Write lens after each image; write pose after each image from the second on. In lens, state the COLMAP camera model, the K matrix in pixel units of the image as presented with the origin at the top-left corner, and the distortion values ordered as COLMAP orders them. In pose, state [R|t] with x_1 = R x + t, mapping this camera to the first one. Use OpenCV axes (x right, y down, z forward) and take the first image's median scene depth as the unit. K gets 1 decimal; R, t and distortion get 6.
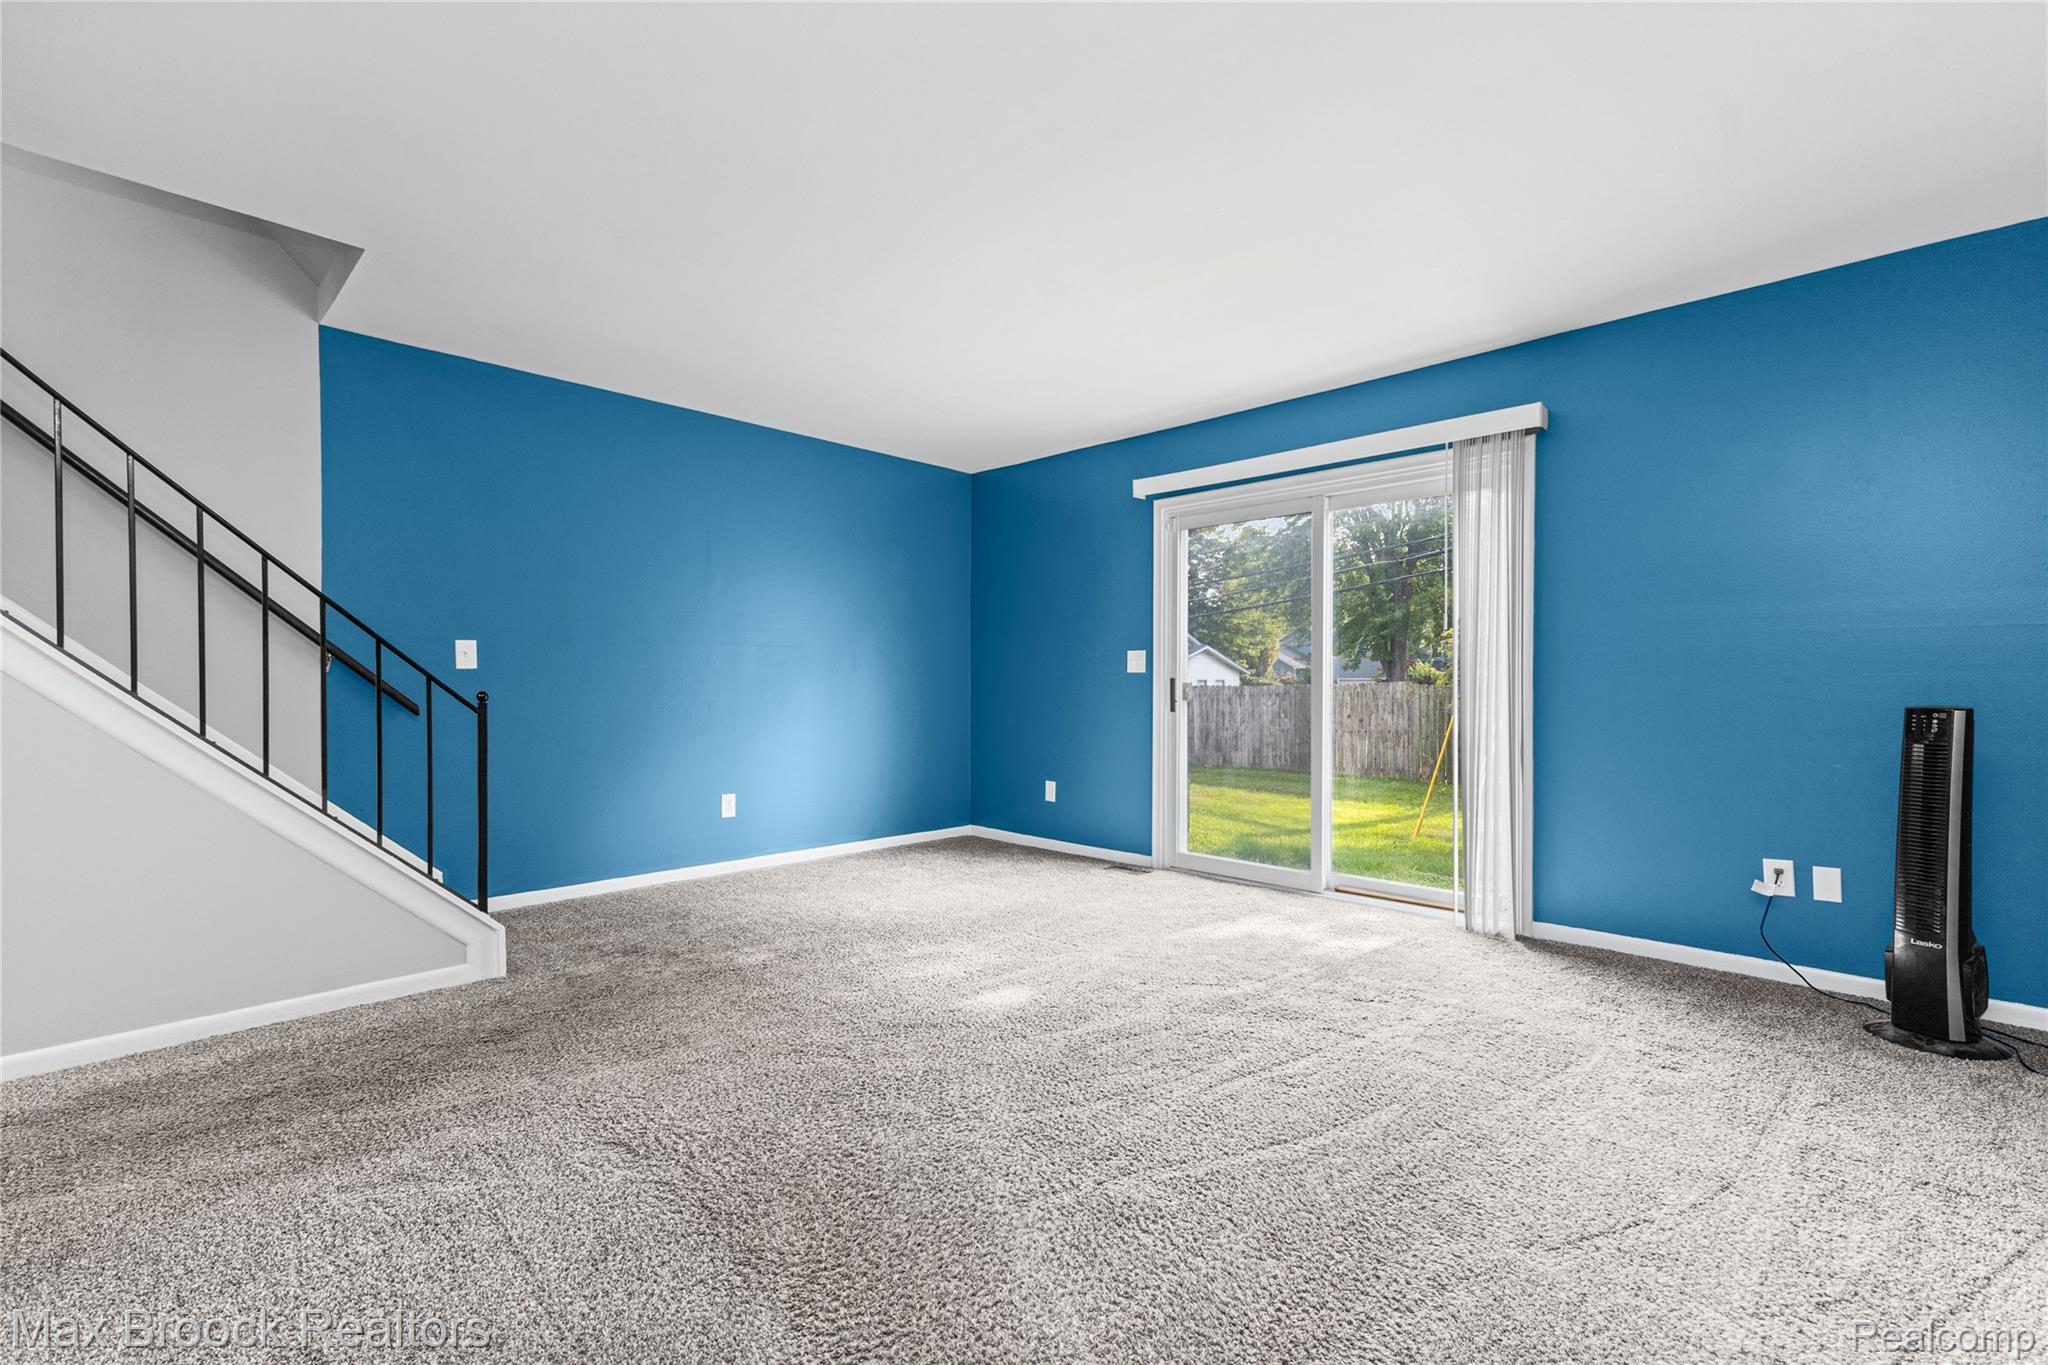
lens RADIAL K [[889.3, 0, 1025.8], [0, 889.3, 669.5], [0, 0, 1]] dist [0.010638, -0.001037]
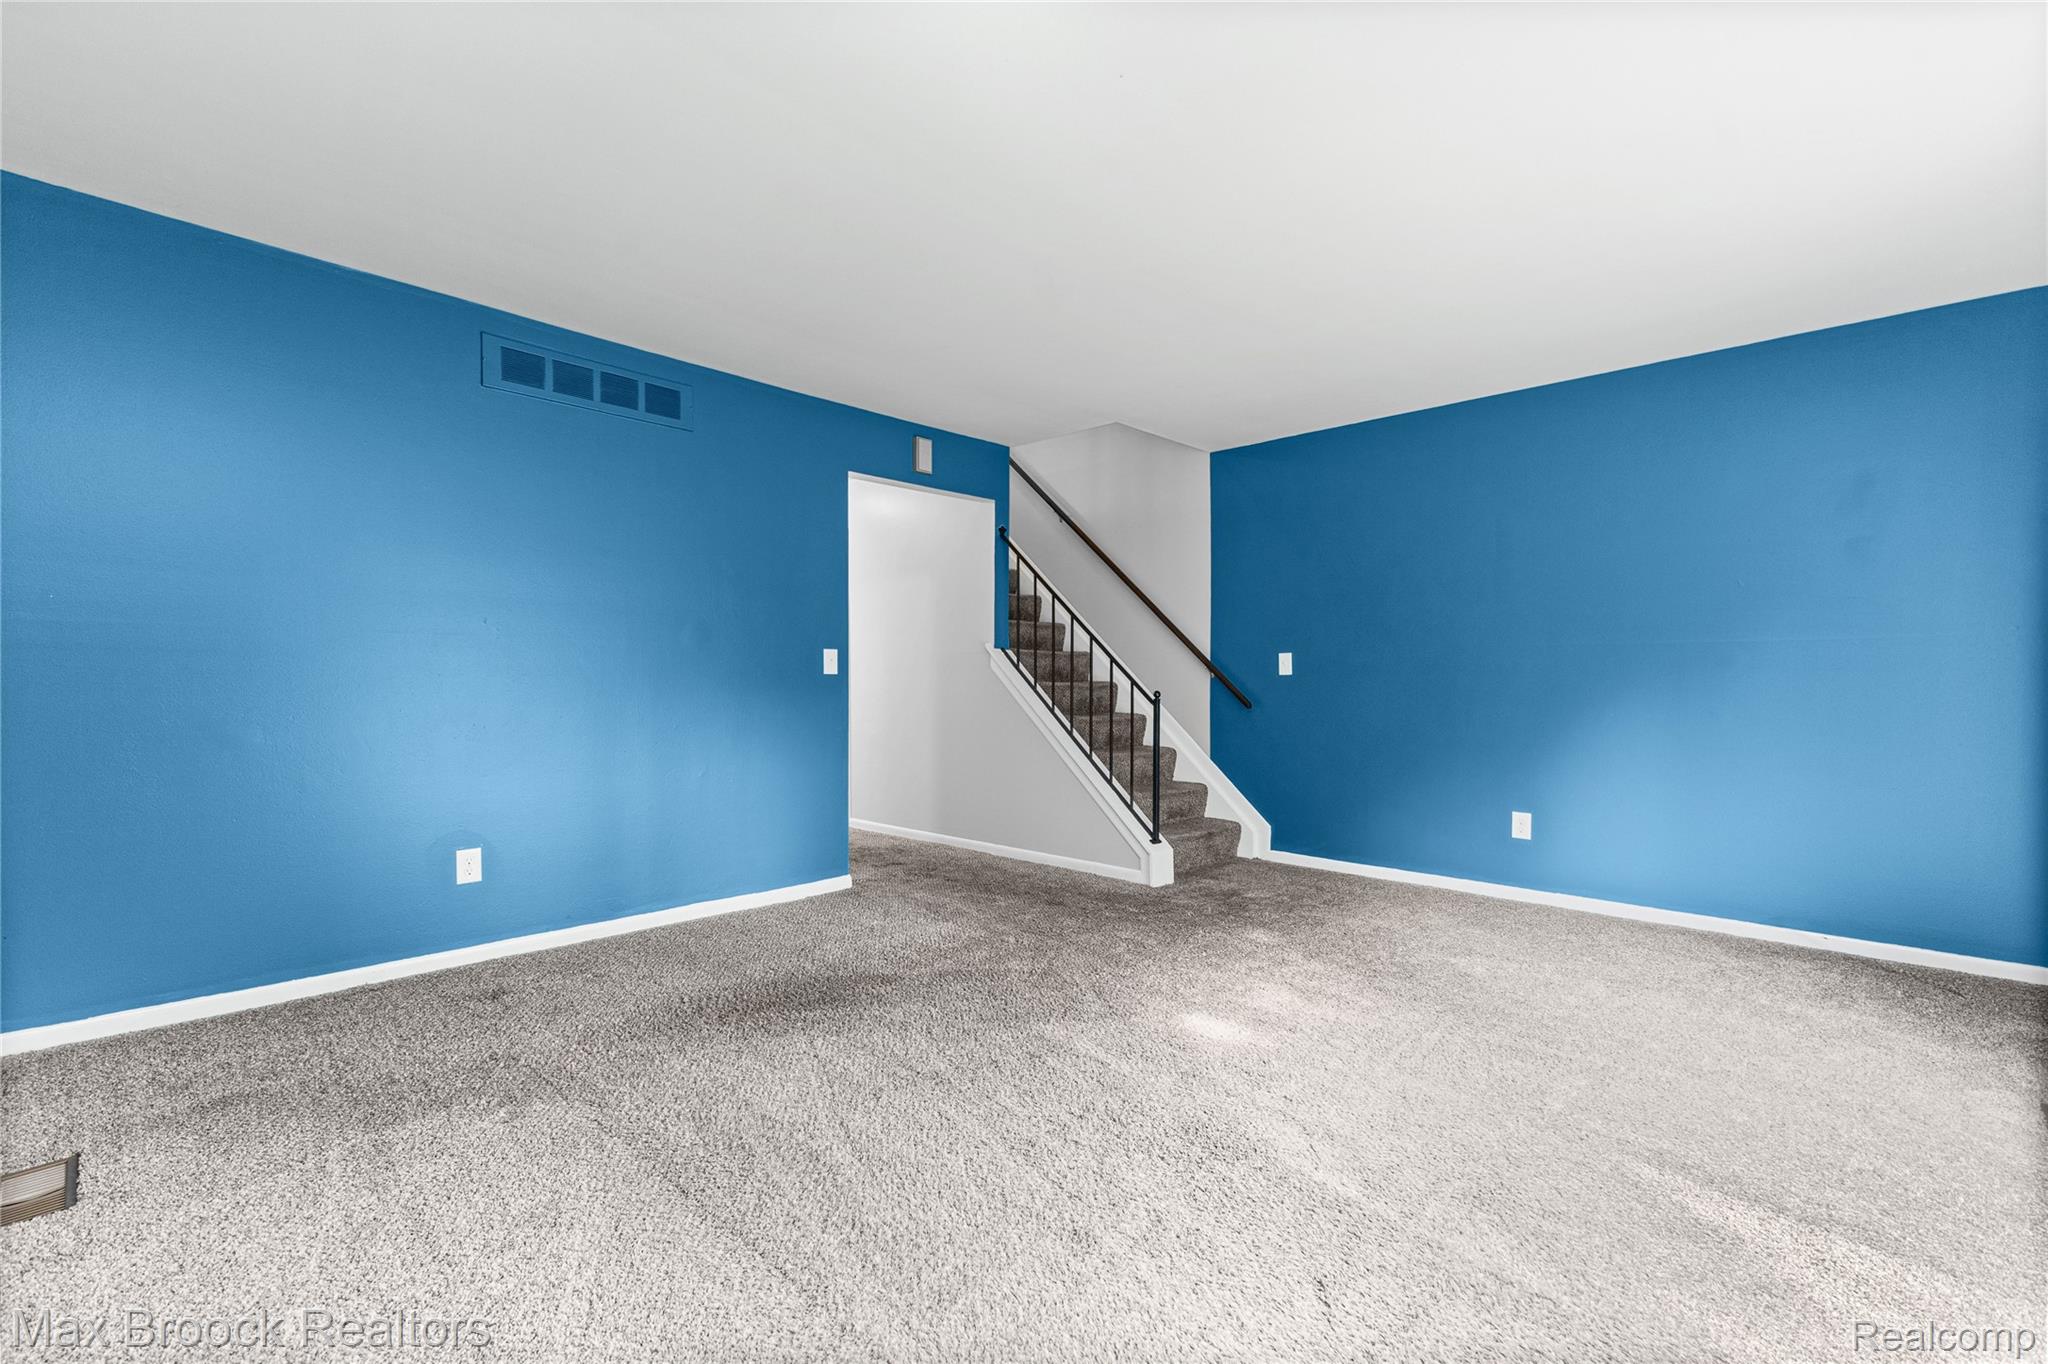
lens RADIAL K [[889.3, 0, 1025.8], [0, 889.3, 669.0], [0, 0, 1]] dist [0.010638, -0.001037]
pose [[0.003109, -0.019706, -0.999801, 0.860009], [0.006057, 0.999788, -0.019687, 0.017758], [0.999977, -0.005995, 0.003228, 0.787033]]
